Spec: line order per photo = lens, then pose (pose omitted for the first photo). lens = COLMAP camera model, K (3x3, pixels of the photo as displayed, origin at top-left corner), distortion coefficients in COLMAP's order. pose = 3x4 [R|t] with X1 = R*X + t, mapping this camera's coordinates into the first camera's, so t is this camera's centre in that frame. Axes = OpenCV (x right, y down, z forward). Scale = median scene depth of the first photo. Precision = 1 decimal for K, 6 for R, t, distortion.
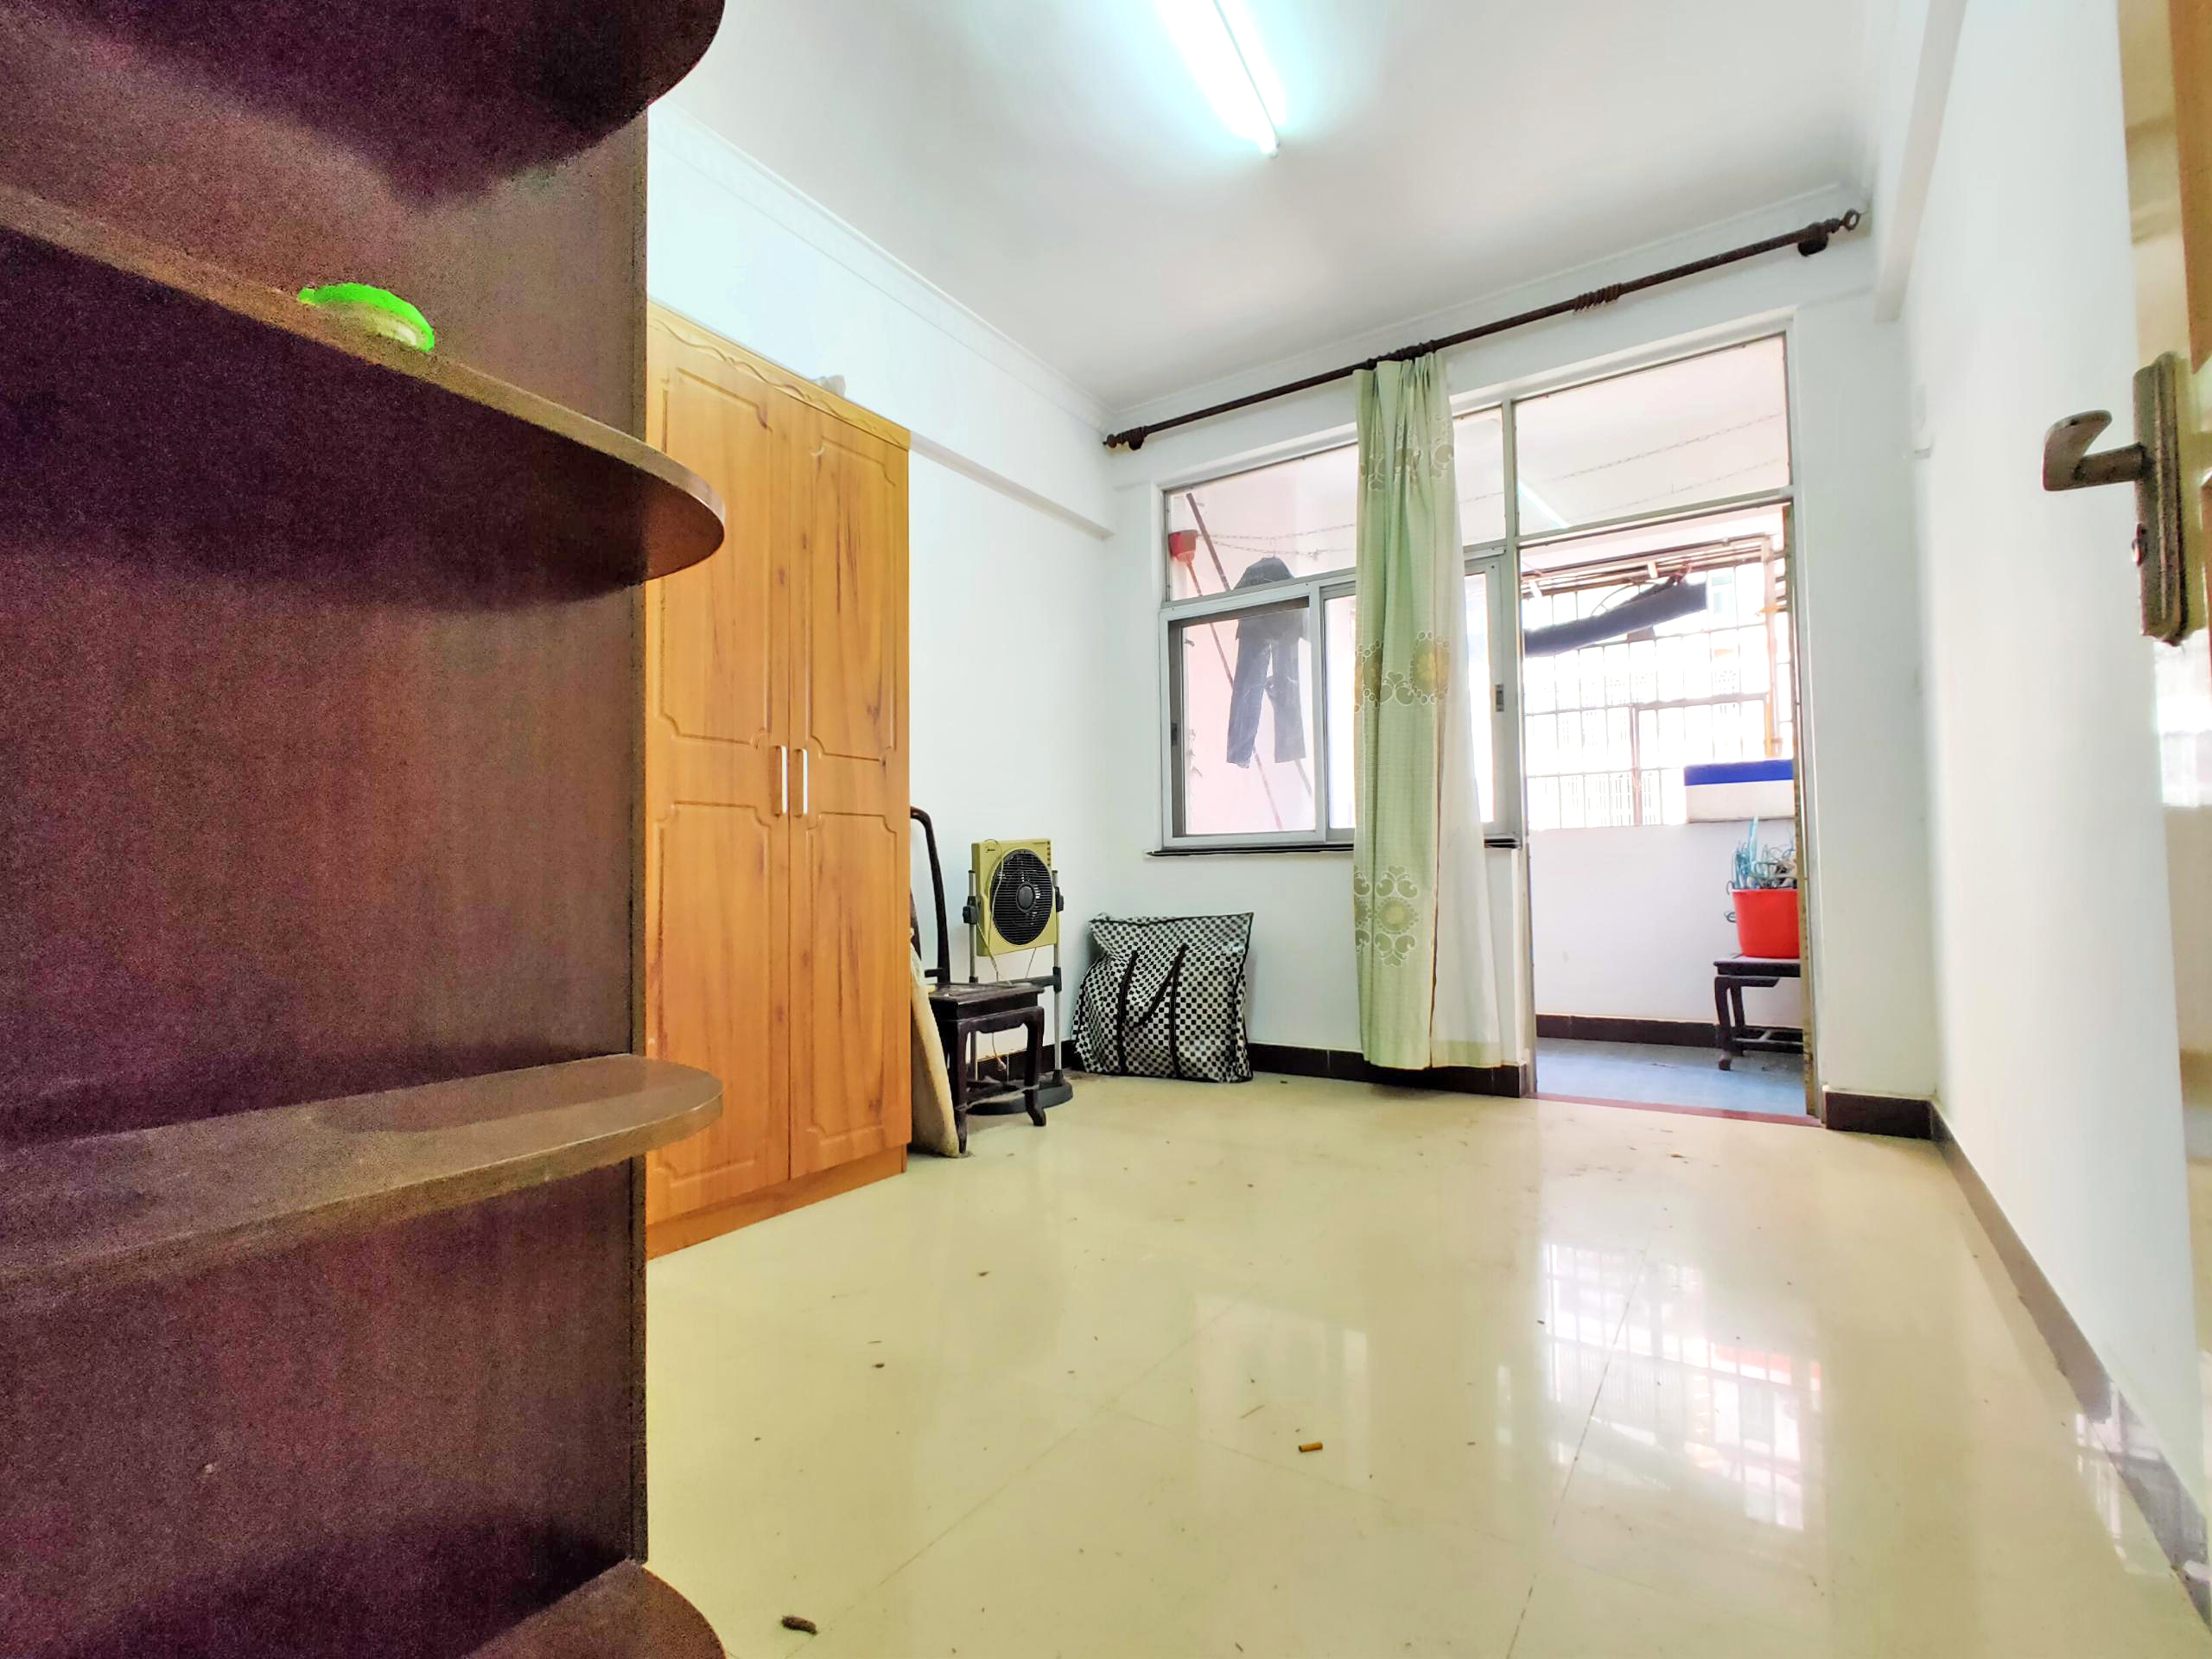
lens RADIAL K [[1024.0, 0, 1101.2], [0, 1024.0, 836.8], [0, 0, 1]] dist [0.002659, 0.000068]
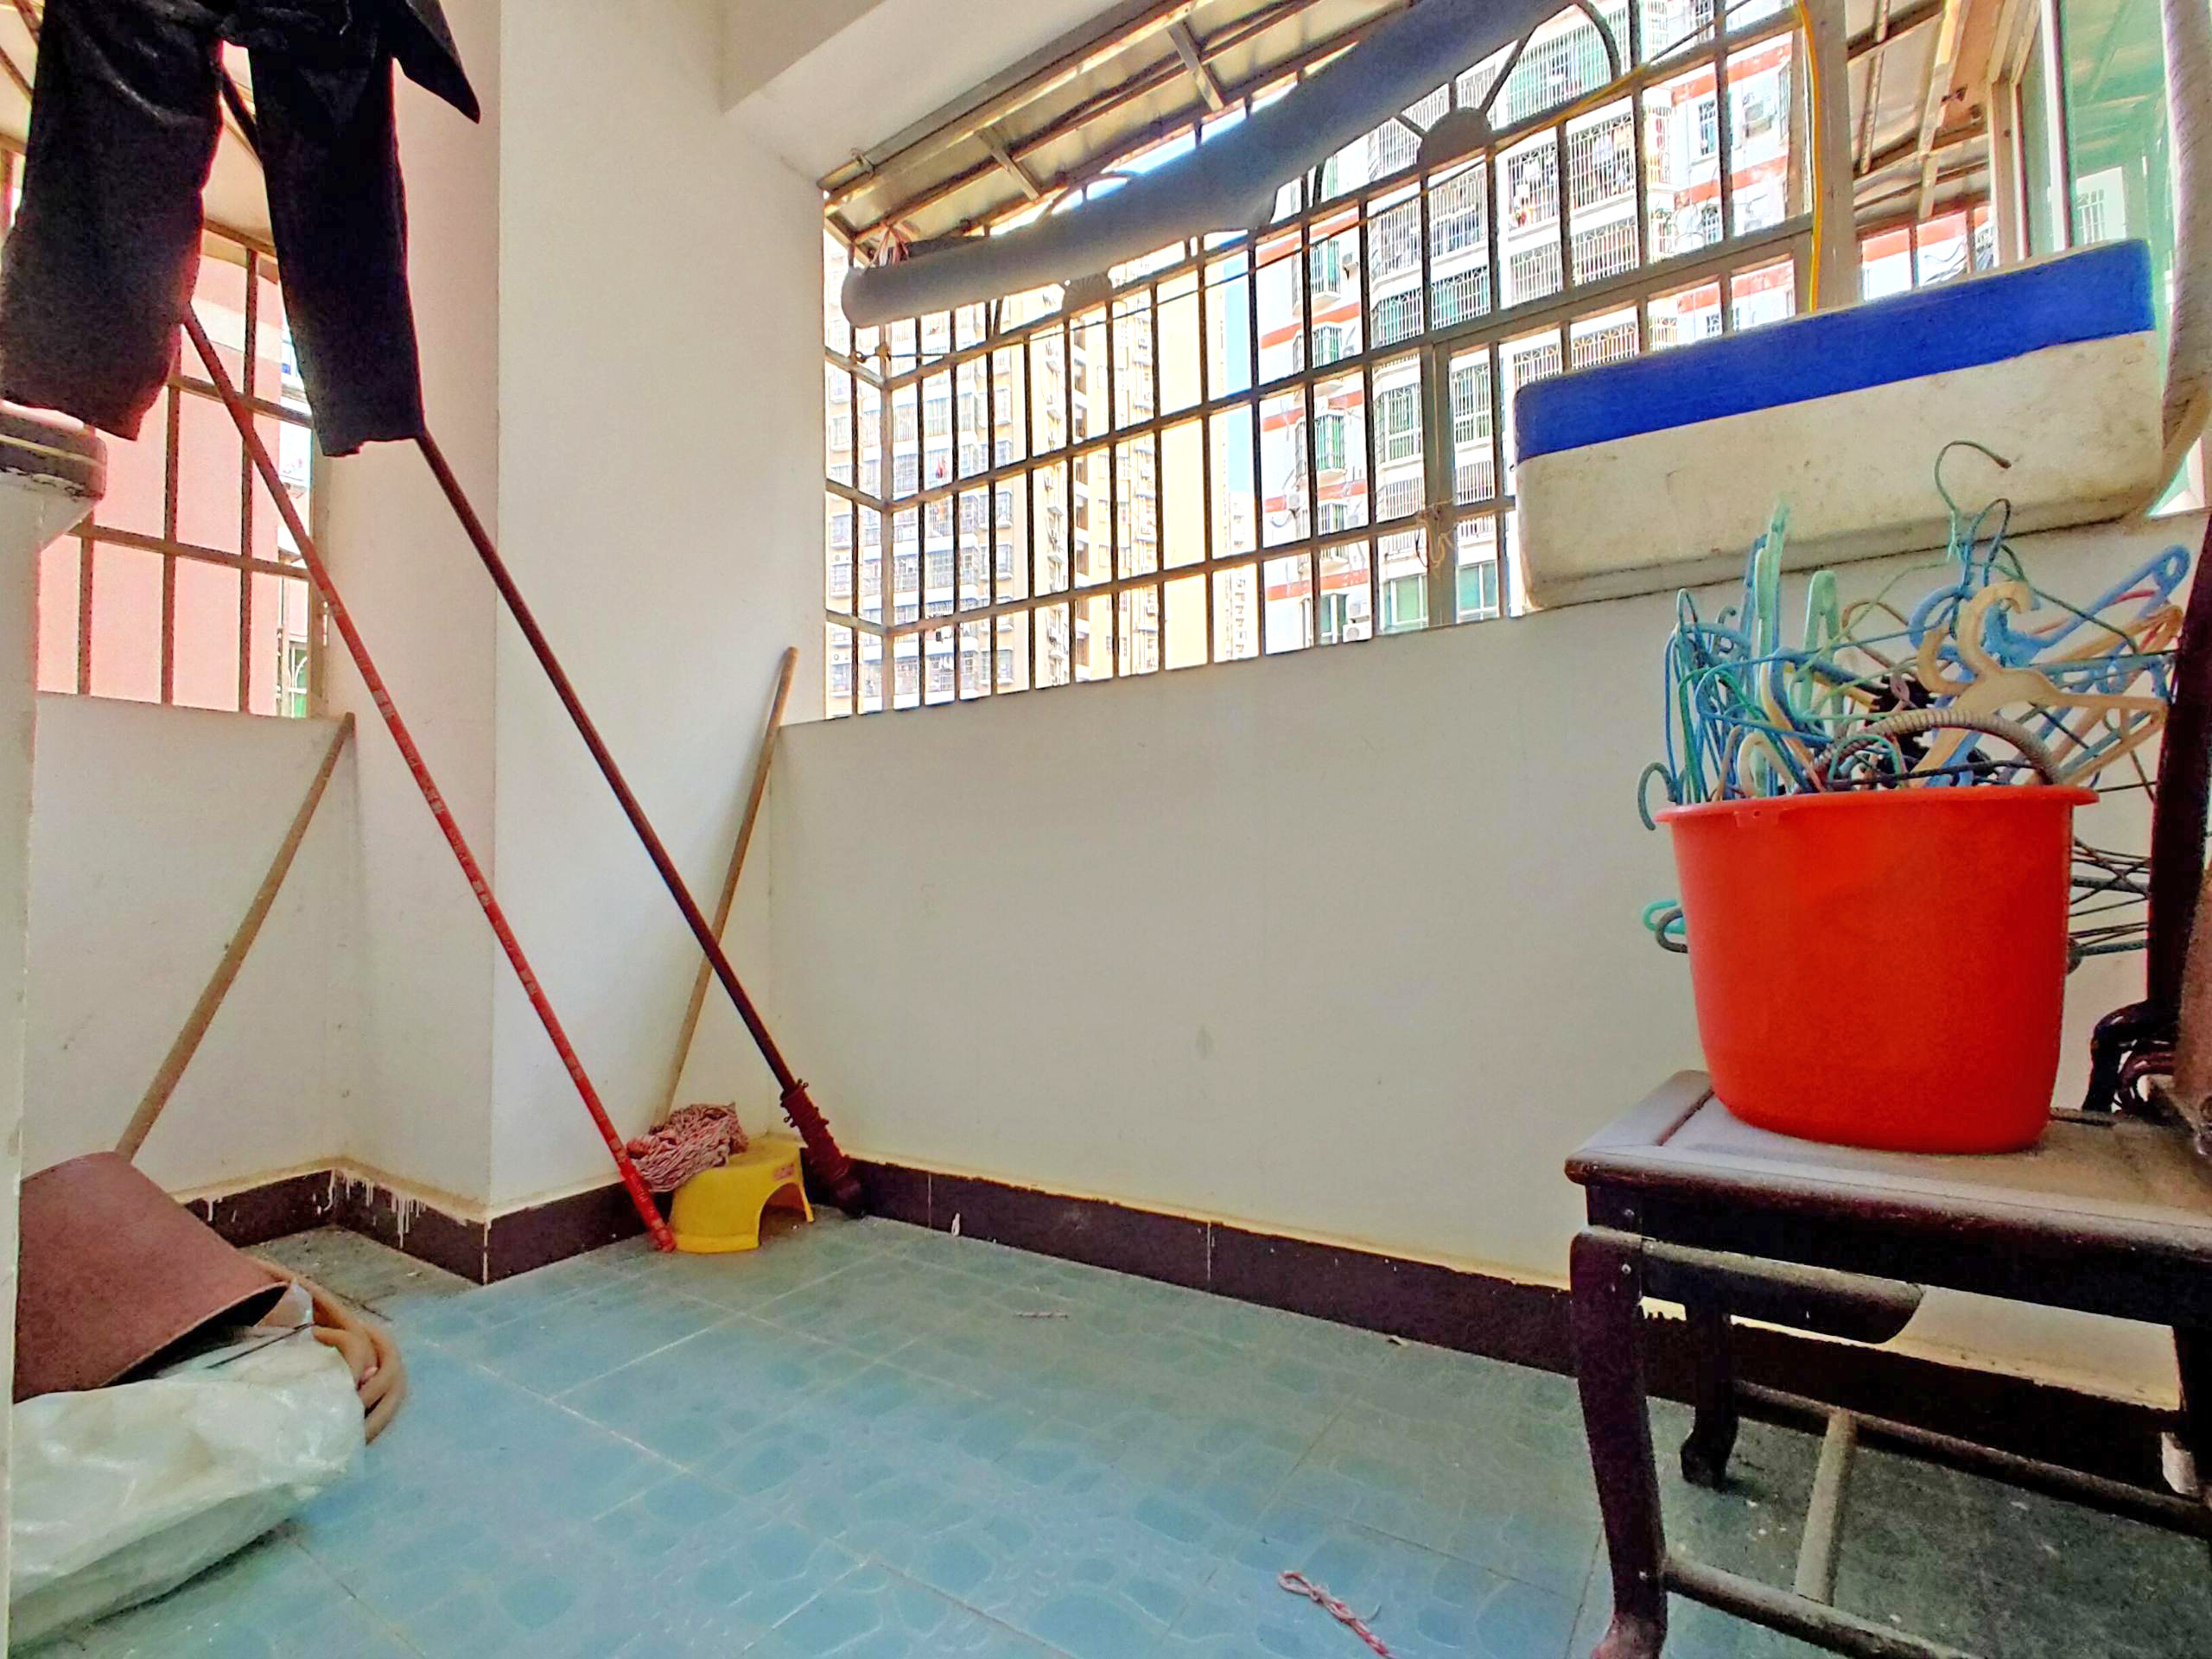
lens RADIAL K [[1024.0, 0, 1101.2], [0, 1024.0, 836.8], [0, 0, 1]] dist [0.002659, 0.000068]
pose [[0.999939, -0.008032, -0.007550, 0.510361], [0.008060, 0.999961, 0.003654, 0.058318], [0.007520, -0.003715, 0.999965, 0.802617]]
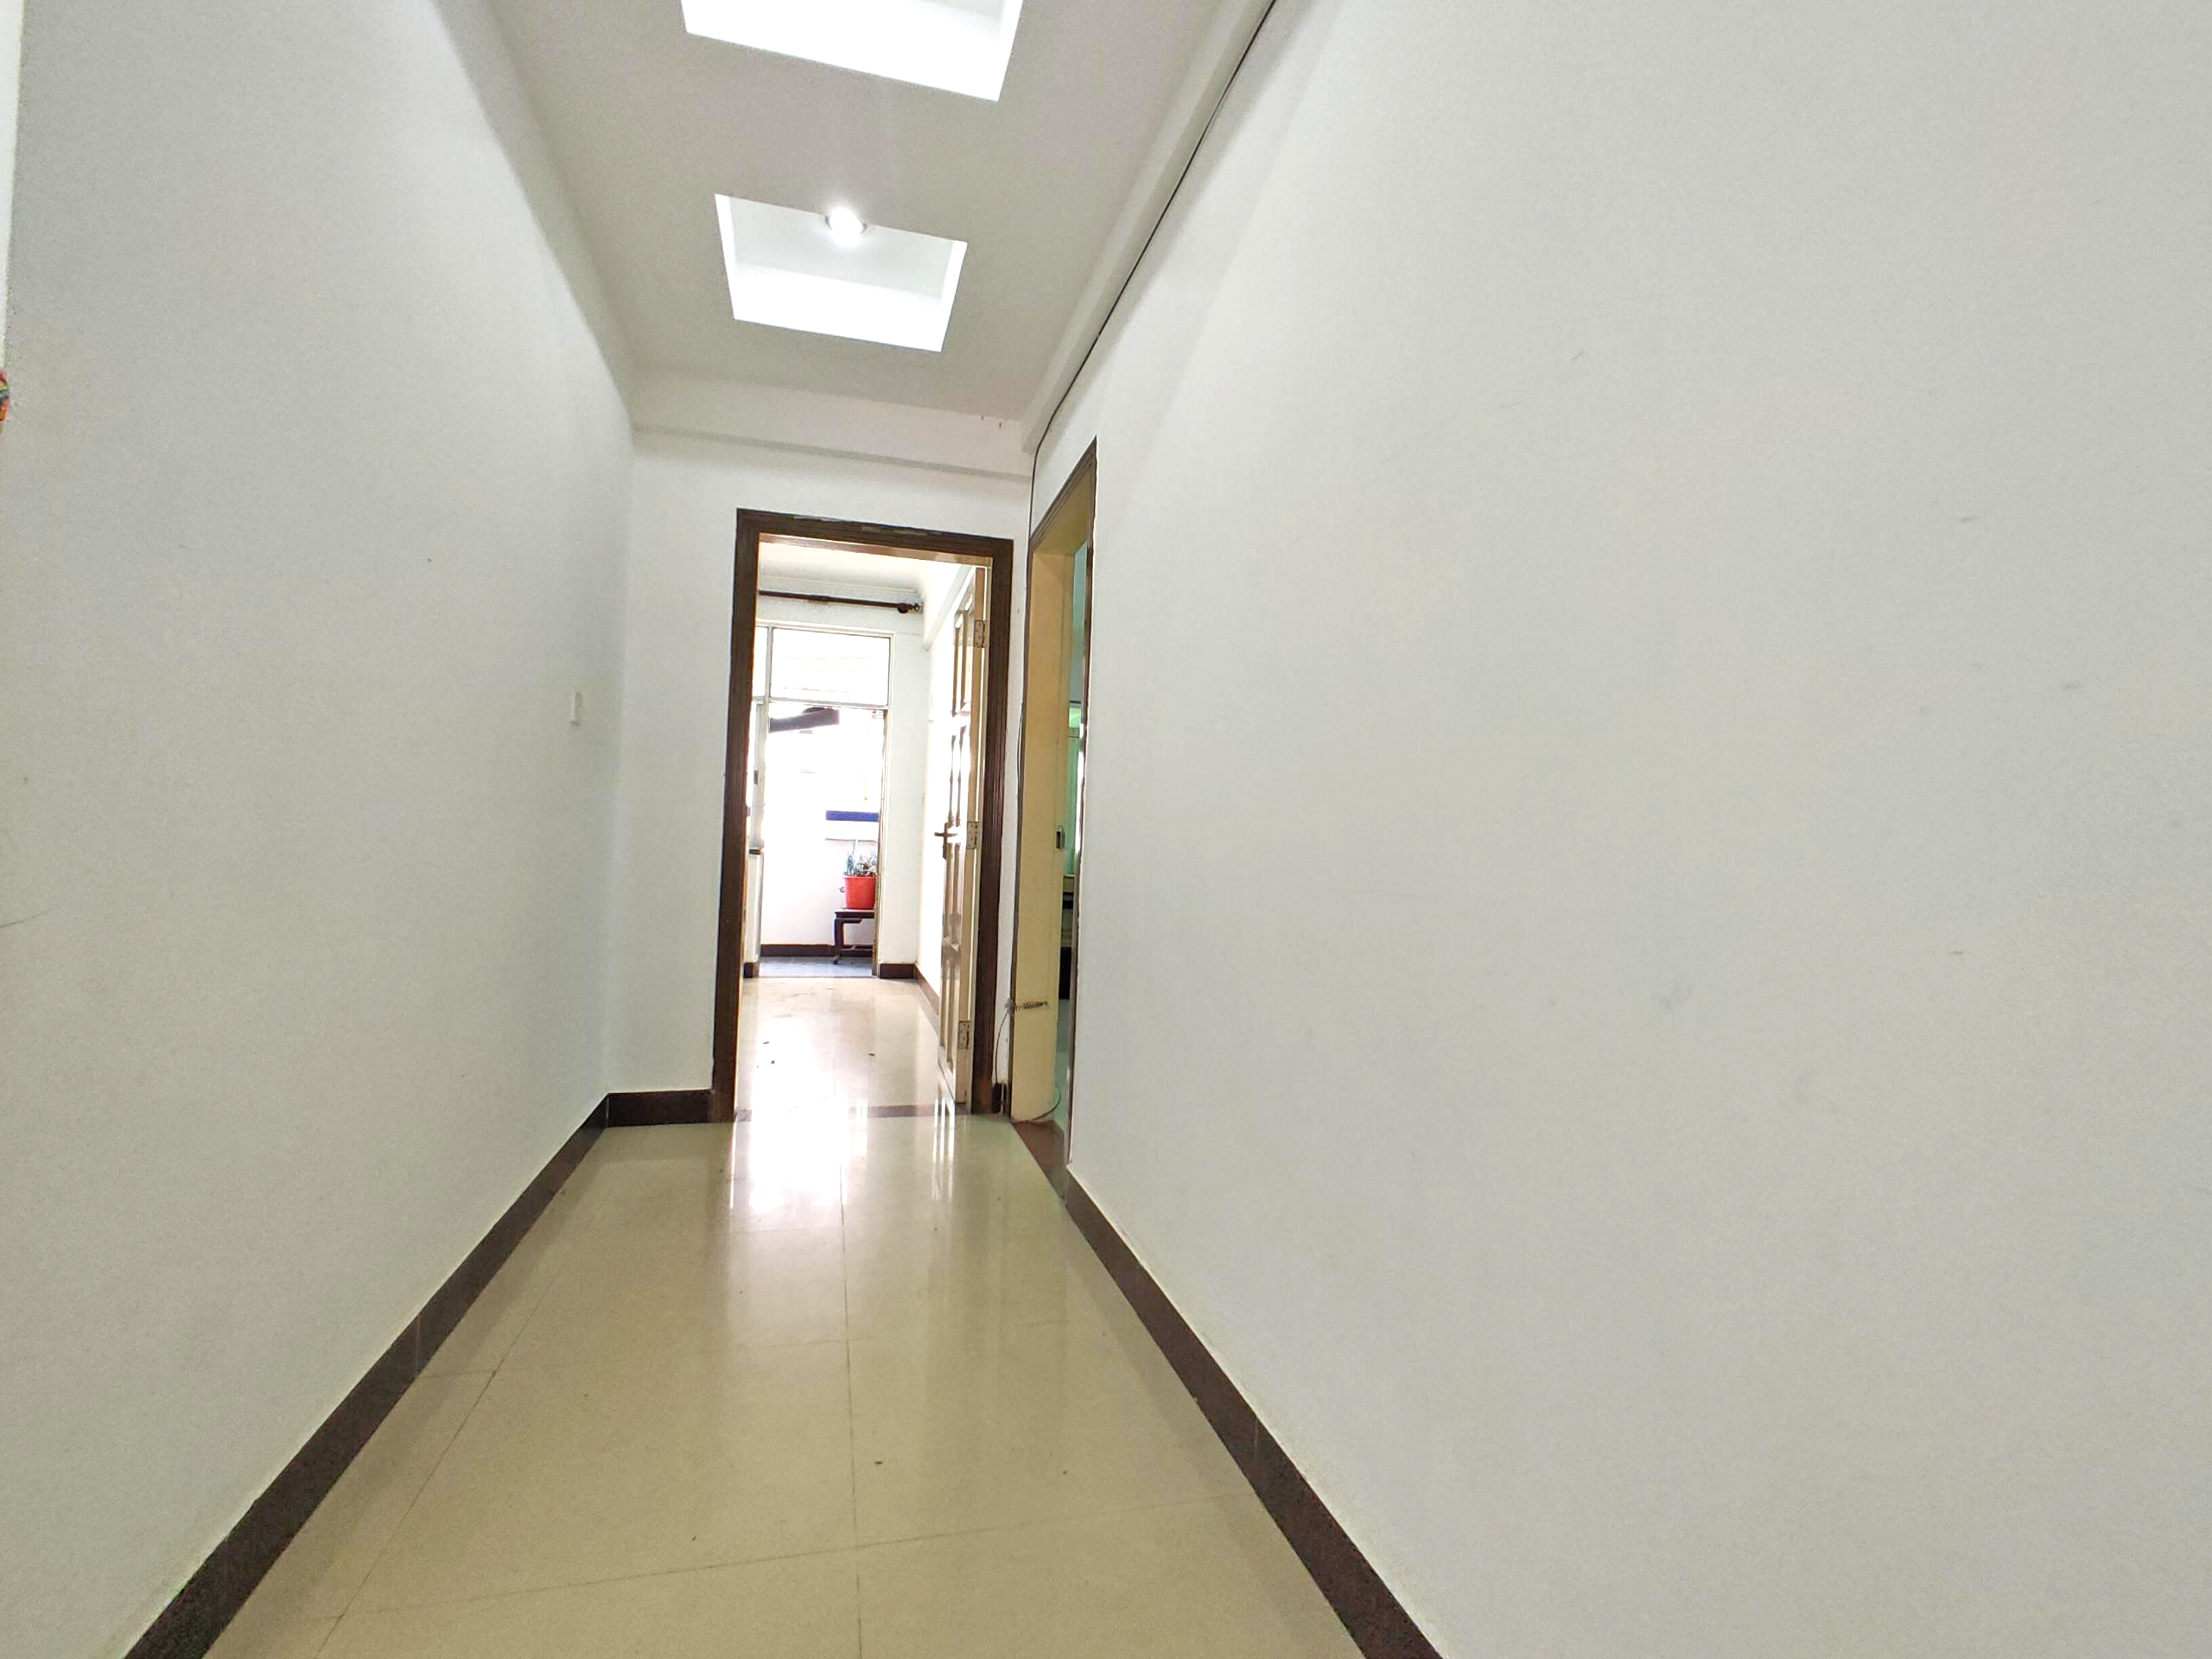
lens RADIAL K [[1024.0, 0, 1101.2], [0, 1024.0, 836.8], [0, 0, 1]] dist [0.002659, 0.000068]
pose [[0.662961, 0.049861, 0.746992, -0.564901], [-0.076630, 0.997059, 0.001457, -0.067684], [-0.744722, -0.058208, 0.664831, -0.717188]]
